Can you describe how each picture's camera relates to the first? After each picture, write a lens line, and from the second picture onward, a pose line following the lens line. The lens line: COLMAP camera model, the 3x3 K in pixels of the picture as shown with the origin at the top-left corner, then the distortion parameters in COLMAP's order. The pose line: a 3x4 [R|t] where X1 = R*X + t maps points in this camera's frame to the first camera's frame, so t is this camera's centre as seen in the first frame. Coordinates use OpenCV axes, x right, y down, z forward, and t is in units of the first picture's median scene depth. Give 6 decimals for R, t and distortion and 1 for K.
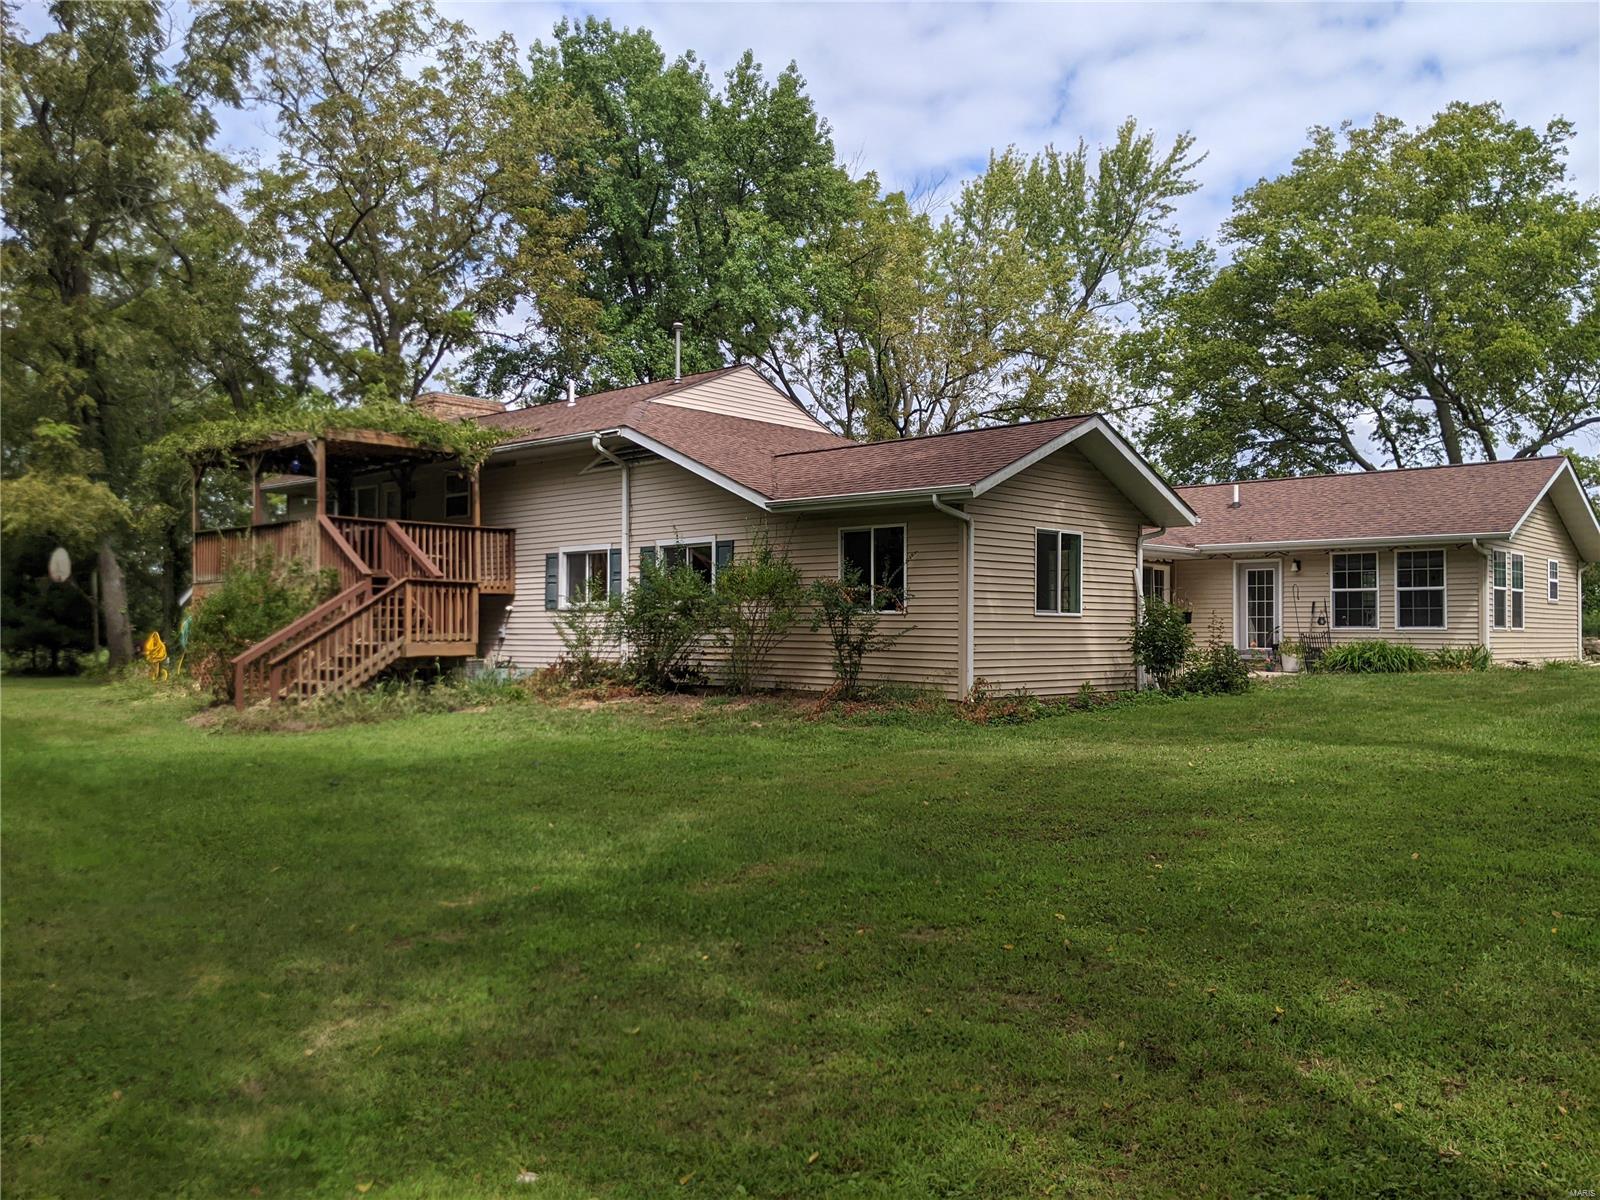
lens RADIAL K [[1280.2, 0, 800.7], [0, 1280.2, 606.6], [0, 0, 1]] dist [0.068845, -0.118449]
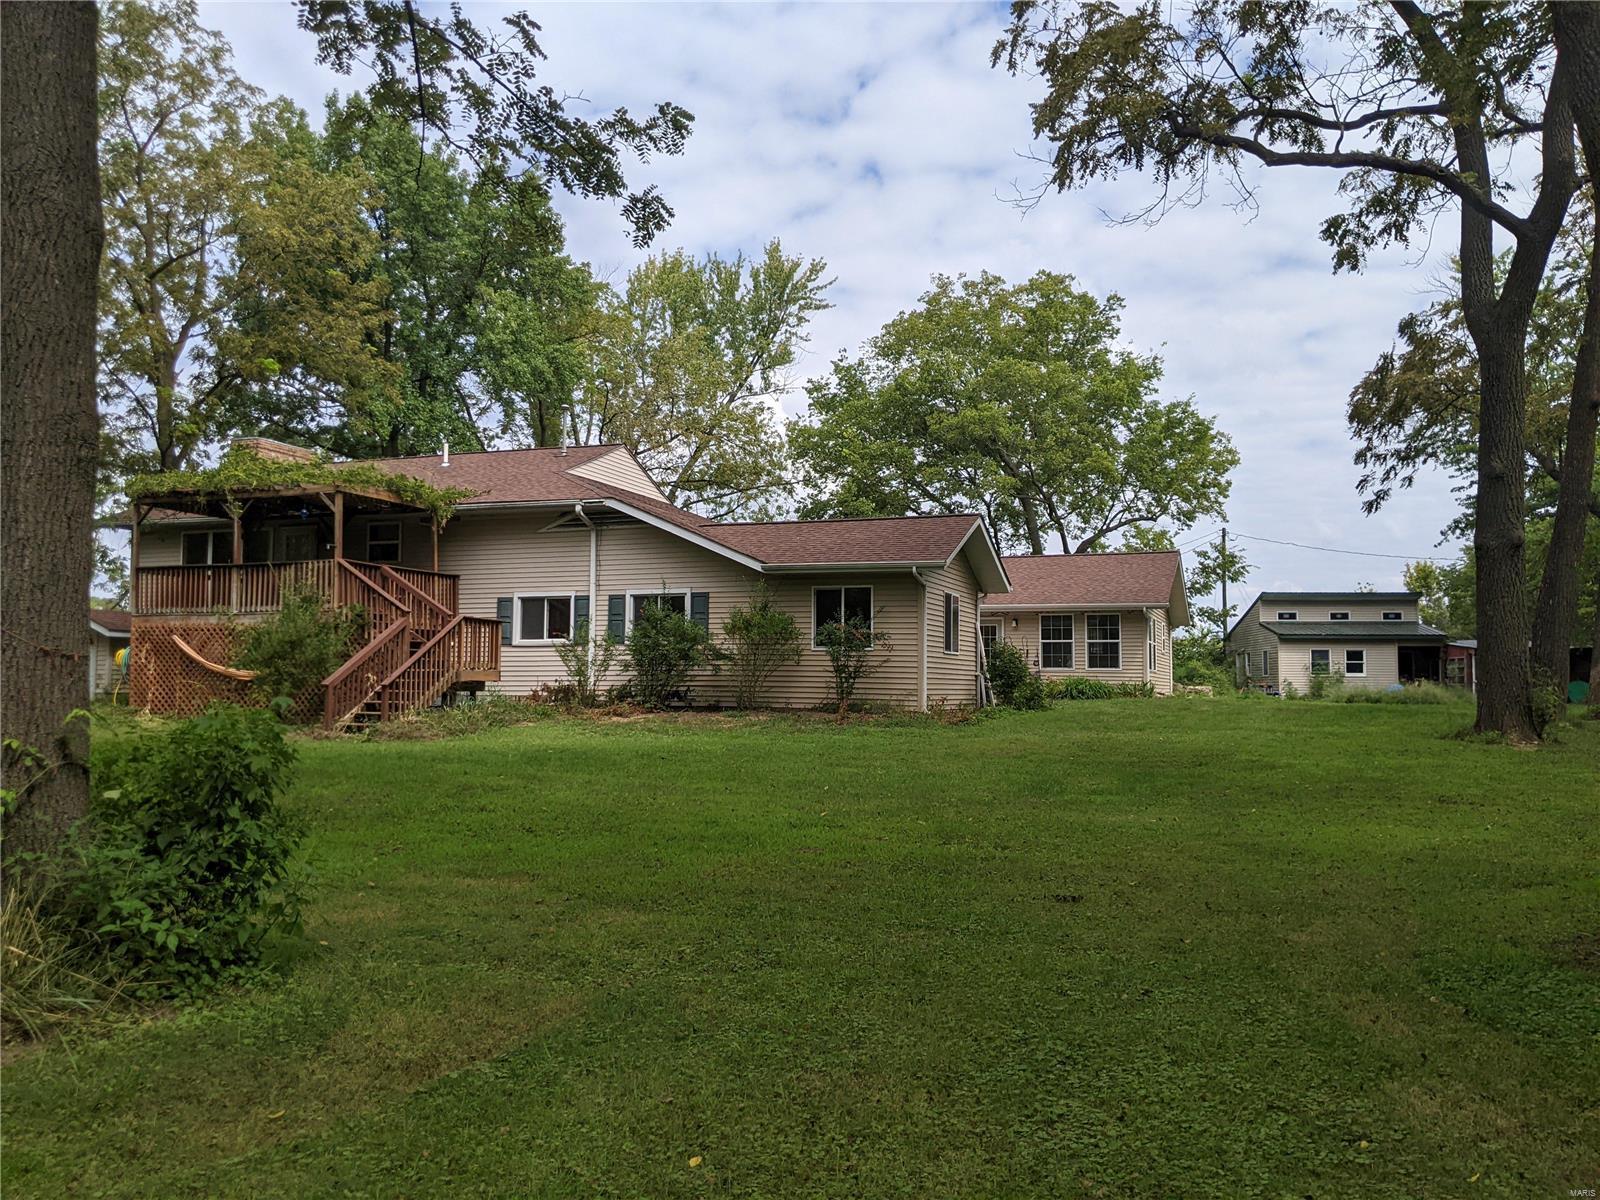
lens RADIAL K [[1280.2, 0, 799.9], [0, 1280.2, 602.9], [0, 0, 1]] dist [0.068845, -0.118449]
pose [[0.926219, 0.028664, 0.375894, -0.349794], [-0.011839, 0.998825, -0.046994, 0.014032], [-0.376800, 0.039077, 0.925470, -0.172428]]
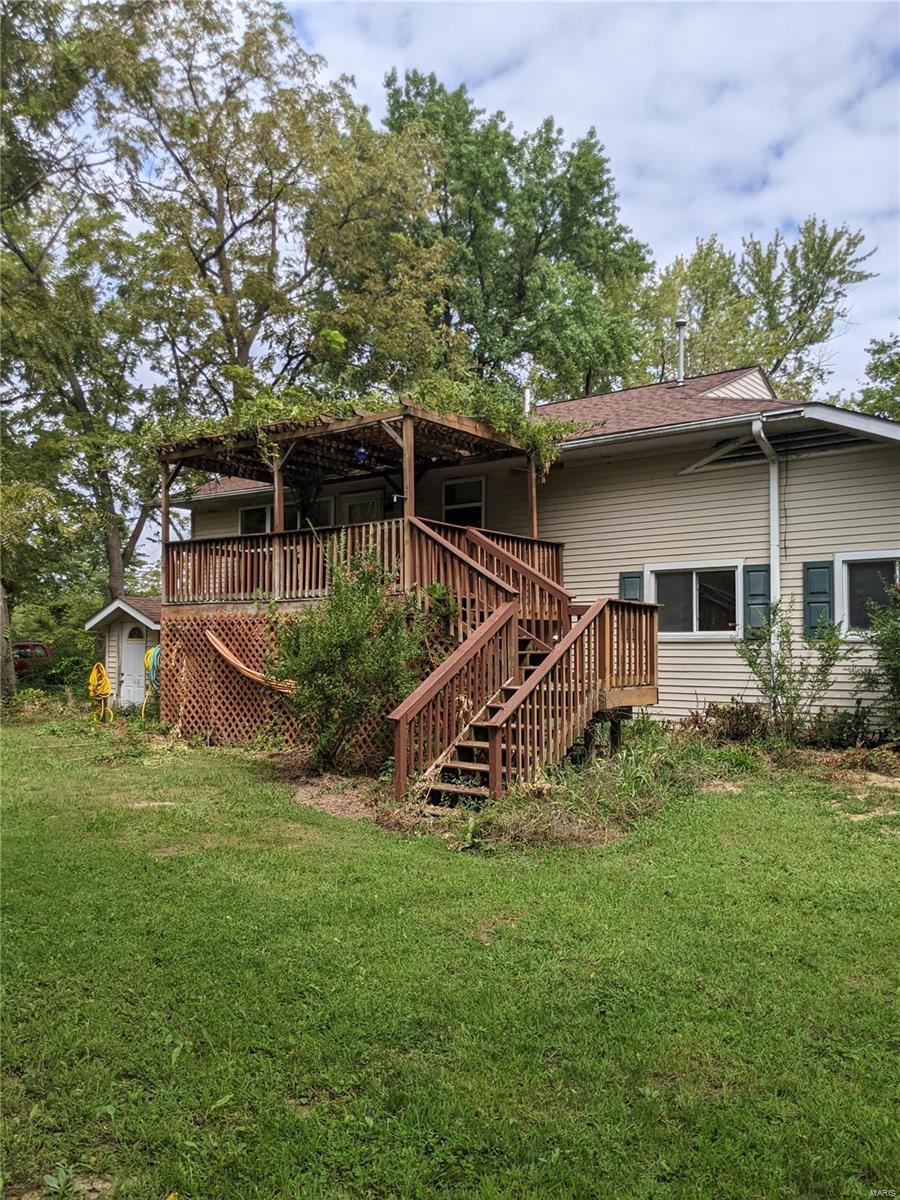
lens RADIAL K [[960.1, 0, 445.8], [0, 960.1, 621.4], [0, 0, 1]] dist [0.068845, -0.118449]
pose [[0.996444, 0.006429, 0.084015, -0.330360], [-0.005624, 0.999936, -0.009821, -0.002636], [-0.084073, 0.009314, 0.996416, 0.356881]]
